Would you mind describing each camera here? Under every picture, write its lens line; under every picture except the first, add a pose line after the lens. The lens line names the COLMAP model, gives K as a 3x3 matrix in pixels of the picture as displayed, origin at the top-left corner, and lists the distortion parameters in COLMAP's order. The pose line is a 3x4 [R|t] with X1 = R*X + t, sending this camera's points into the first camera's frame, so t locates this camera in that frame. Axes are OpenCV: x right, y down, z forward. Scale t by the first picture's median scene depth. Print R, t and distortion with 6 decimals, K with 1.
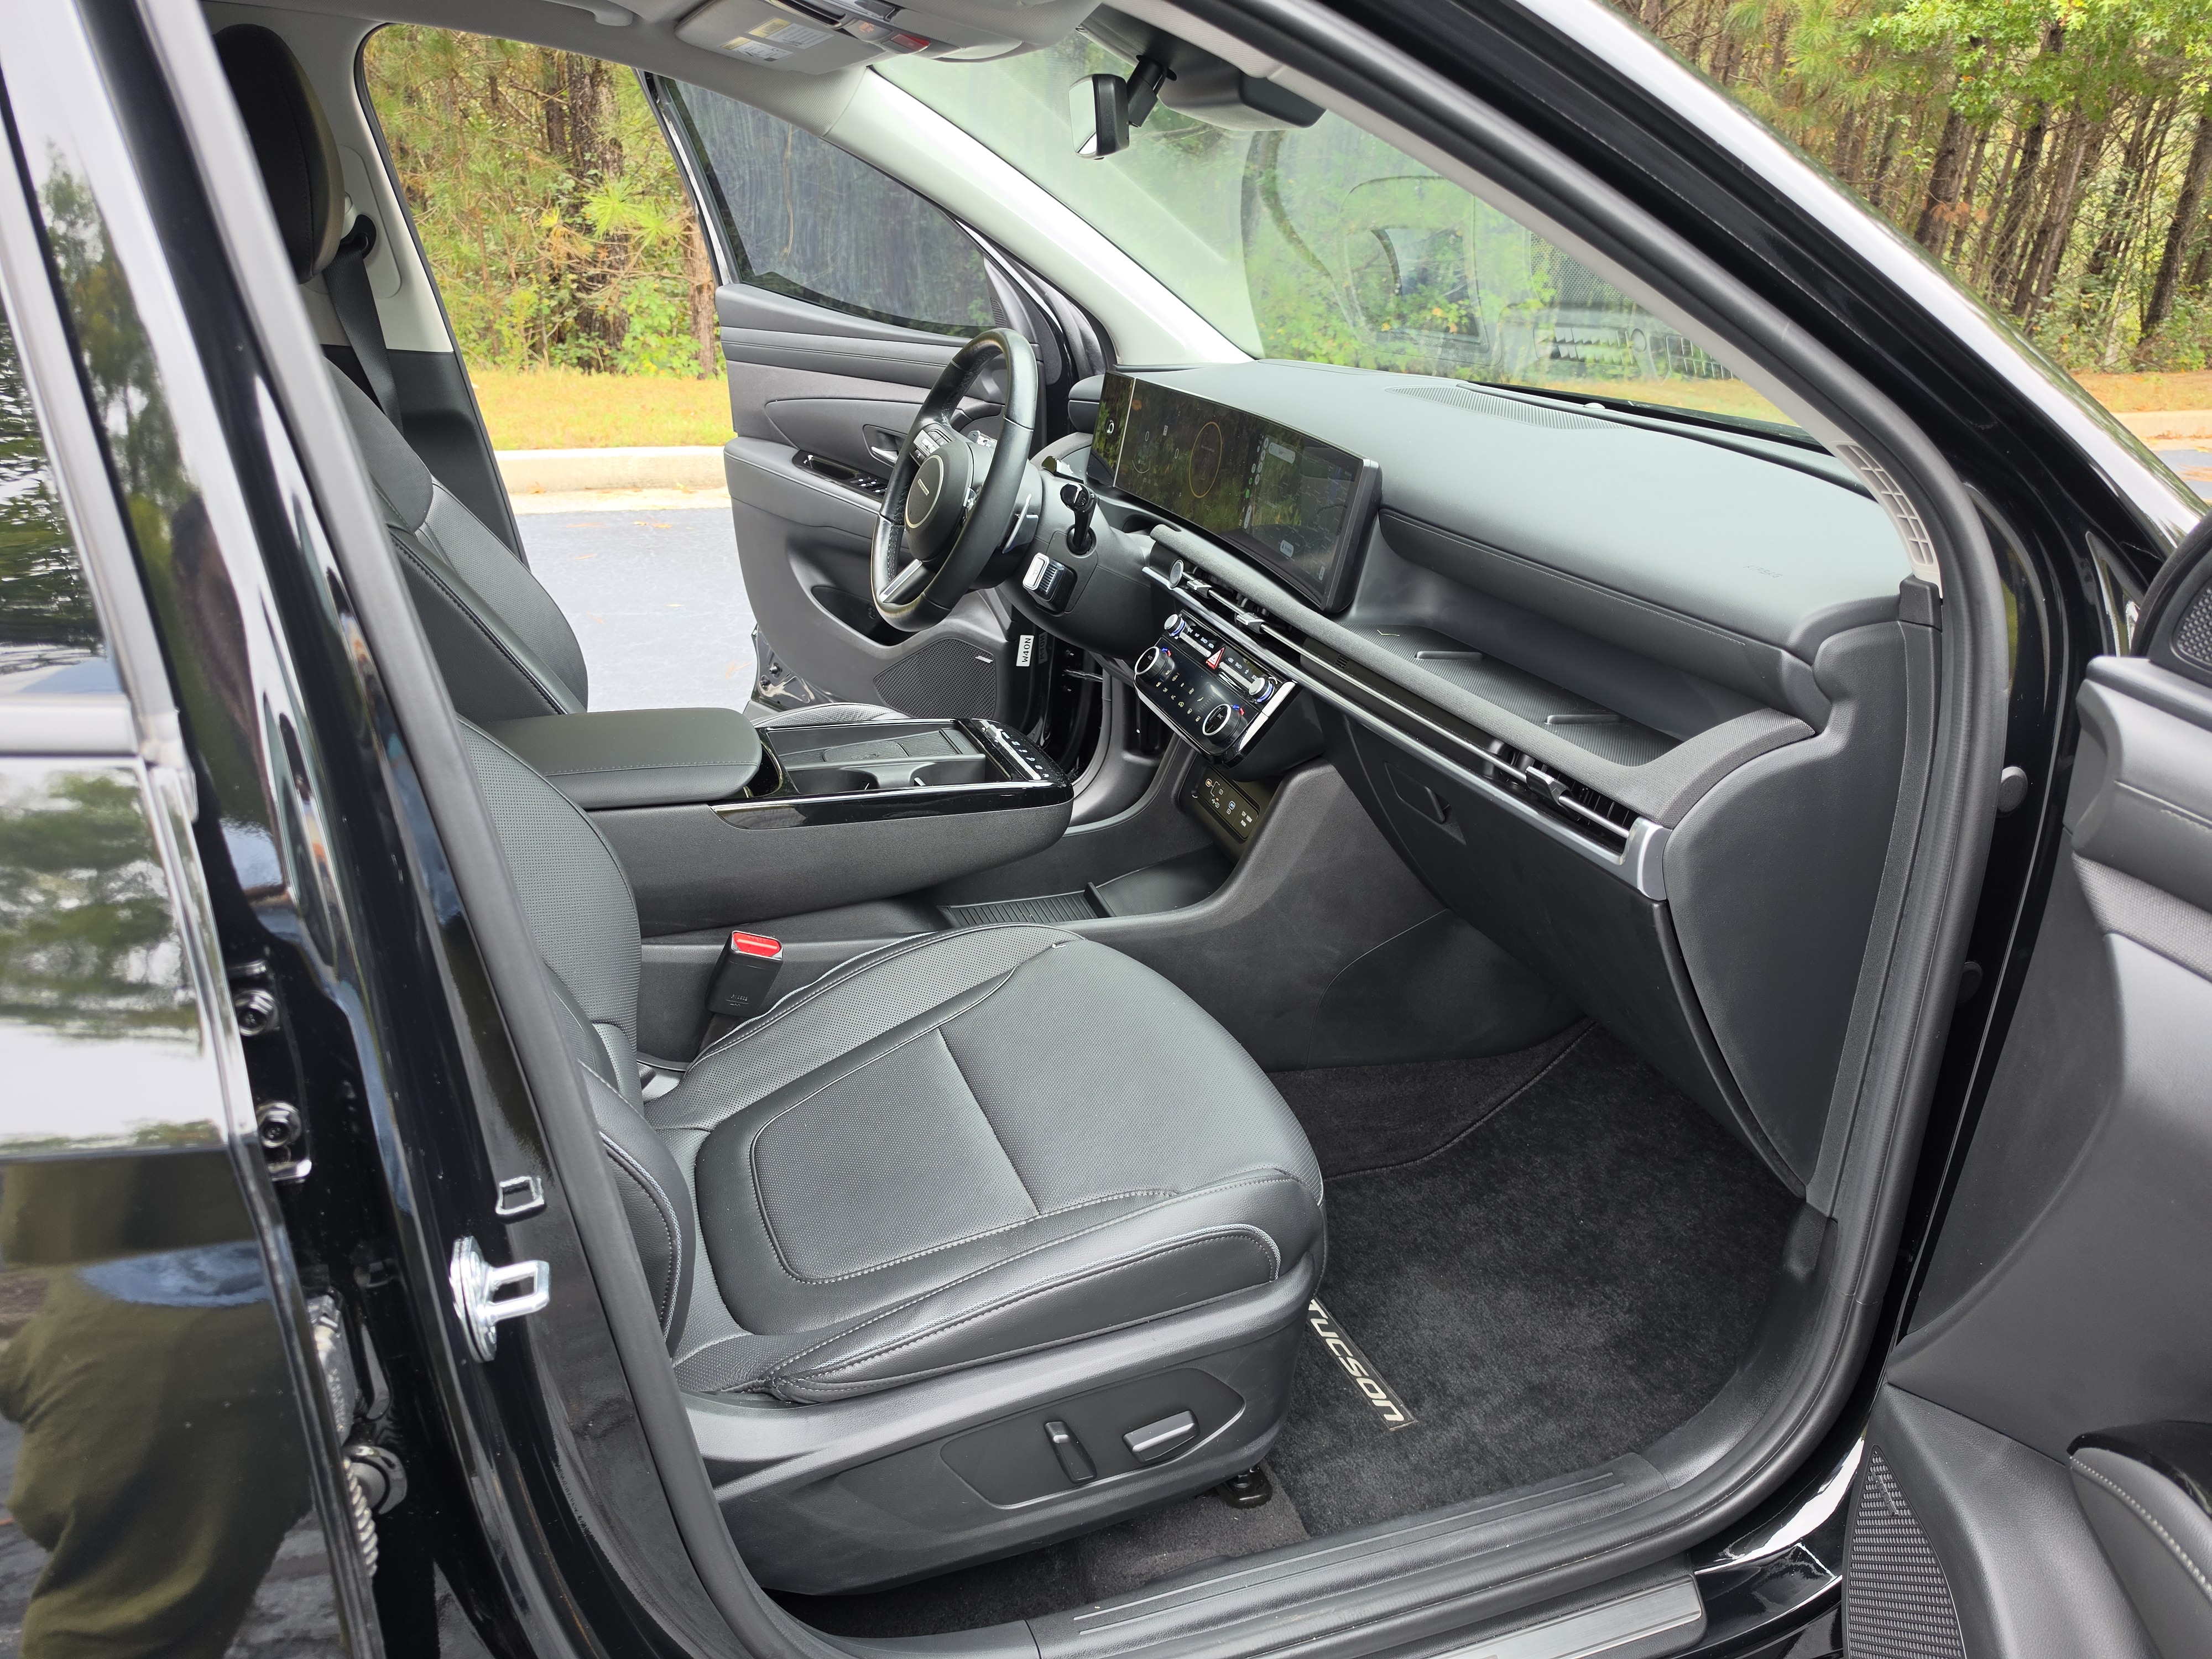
lens RADIAL K [[1499.4, 0, 1105.1], [0, 1499.4, 831.8], [0, 0, 1]] dist [-0.015510, -0.011406]
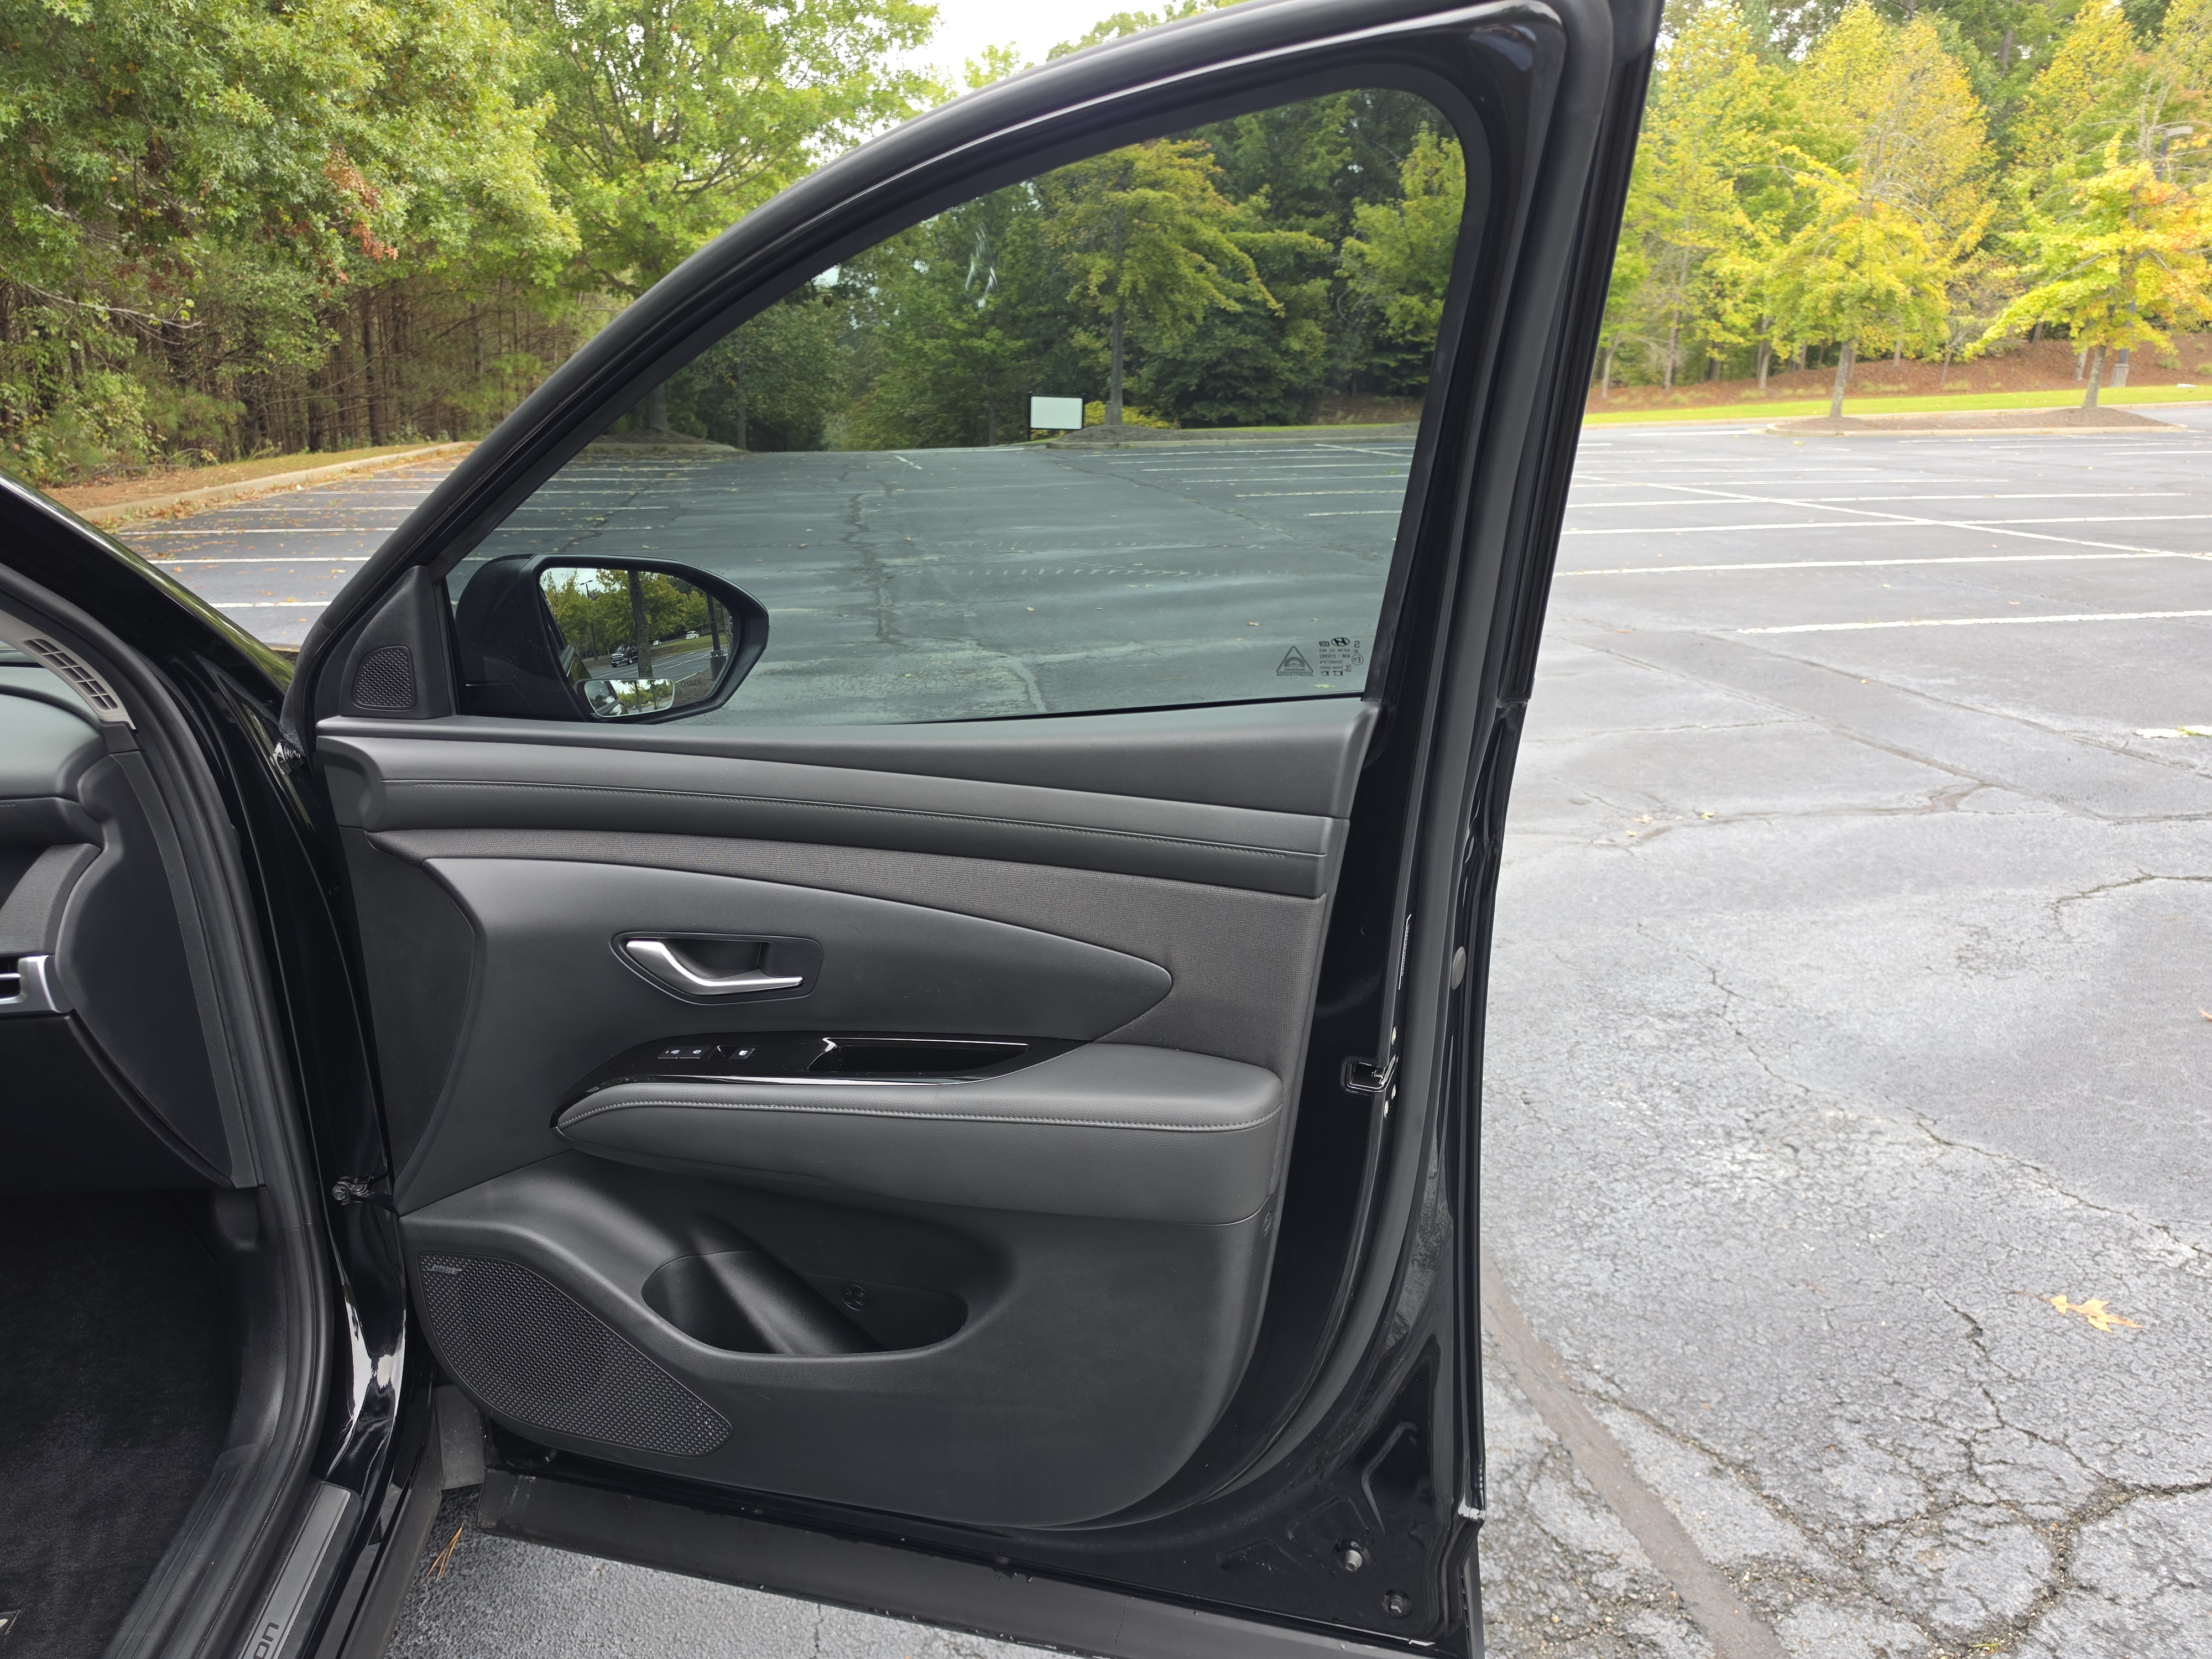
lens RADIAL K [[1499.4, 0, 1085.1], [0, 1499.4, 835.5], [0, 0, 1]] dist [-0.015510, -0.011406]
pose [[0.171210, -0.299996, 0.938451, -0.593192], [0.378942, 0.899293, 0.218344, -0.034828], [-0.909445, 0.318236, 0.267649, -0.134420]]
